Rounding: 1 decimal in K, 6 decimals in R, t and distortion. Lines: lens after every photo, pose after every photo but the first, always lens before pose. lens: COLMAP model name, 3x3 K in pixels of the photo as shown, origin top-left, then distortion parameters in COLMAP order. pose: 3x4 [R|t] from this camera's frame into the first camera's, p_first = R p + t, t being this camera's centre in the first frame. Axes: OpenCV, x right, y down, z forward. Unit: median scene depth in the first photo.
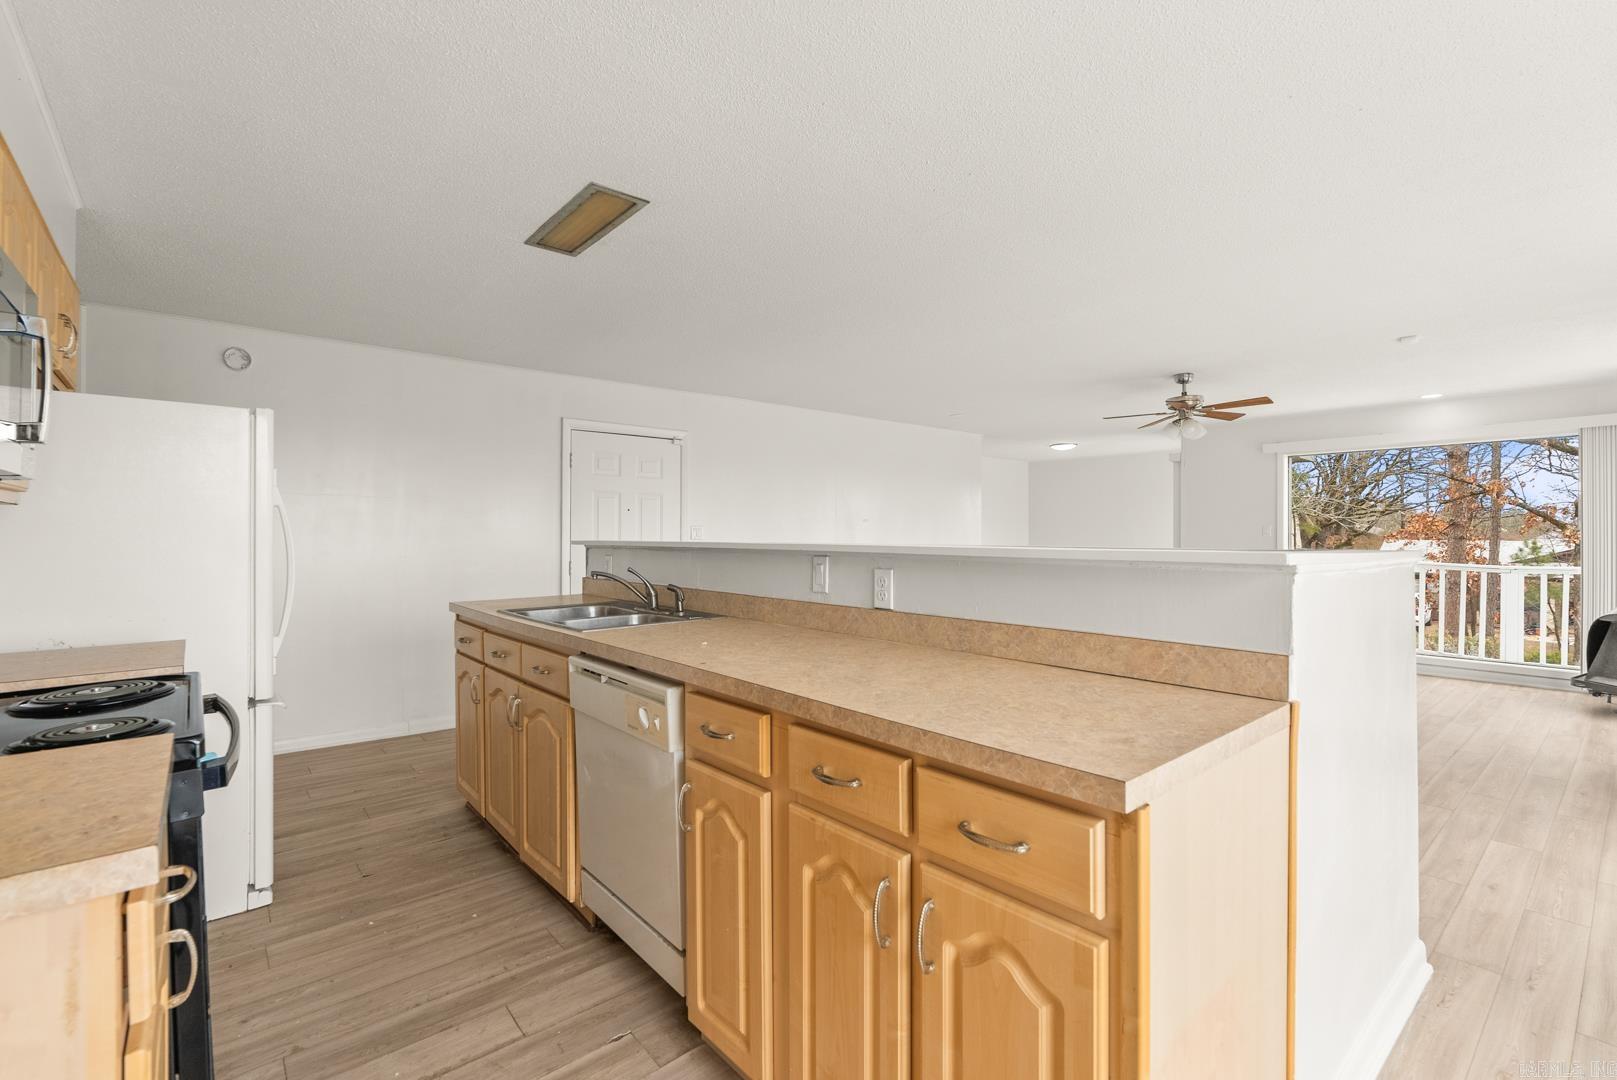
lens RADIAL K [[721.1, 0, 804.2], [0, 721.1, 539.6], [0, 0, 1]] dist [0.003041, 0.000180]
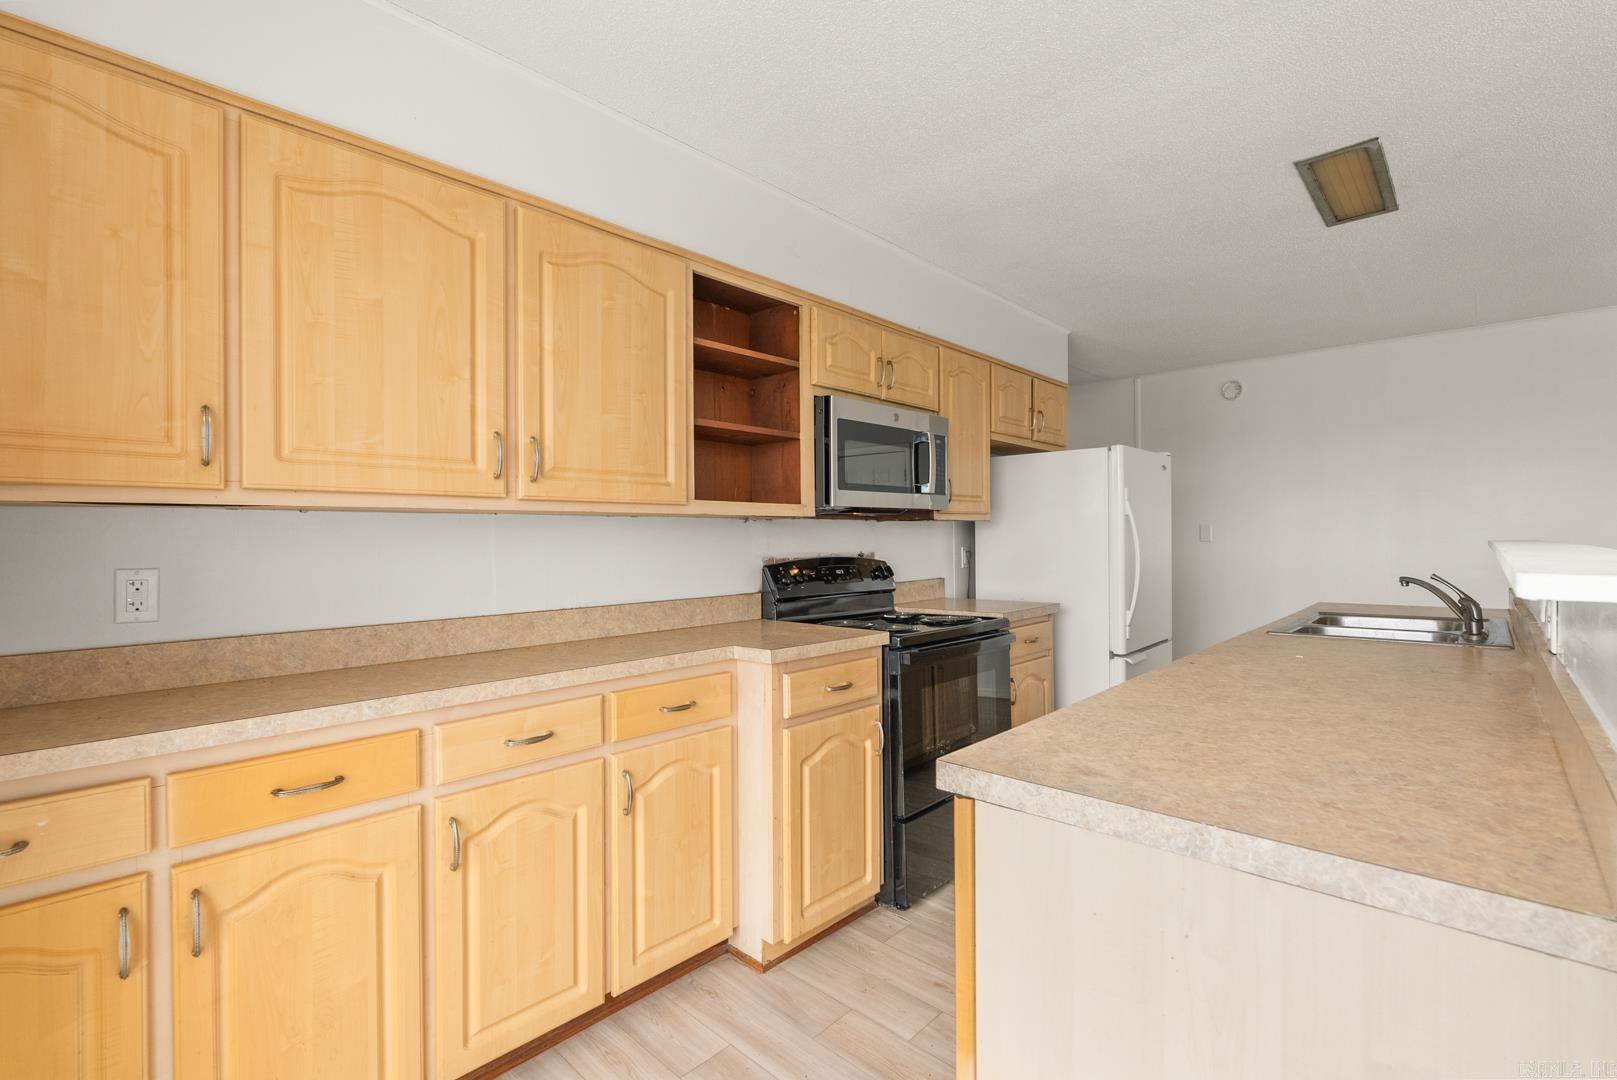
lens RADIAL K [[721.1, 0, 803.7], [0, 721.1, 539.9], [0, 0, 1]] dist [0.003041, 0.000180]
pose [[0.110241, 0.003047, -0.993900, 0.546151], [-0.000927, 0.999995, 0.002963, -0.001693], [0.993904, 0.000594, 0.110243, 0.241616]]
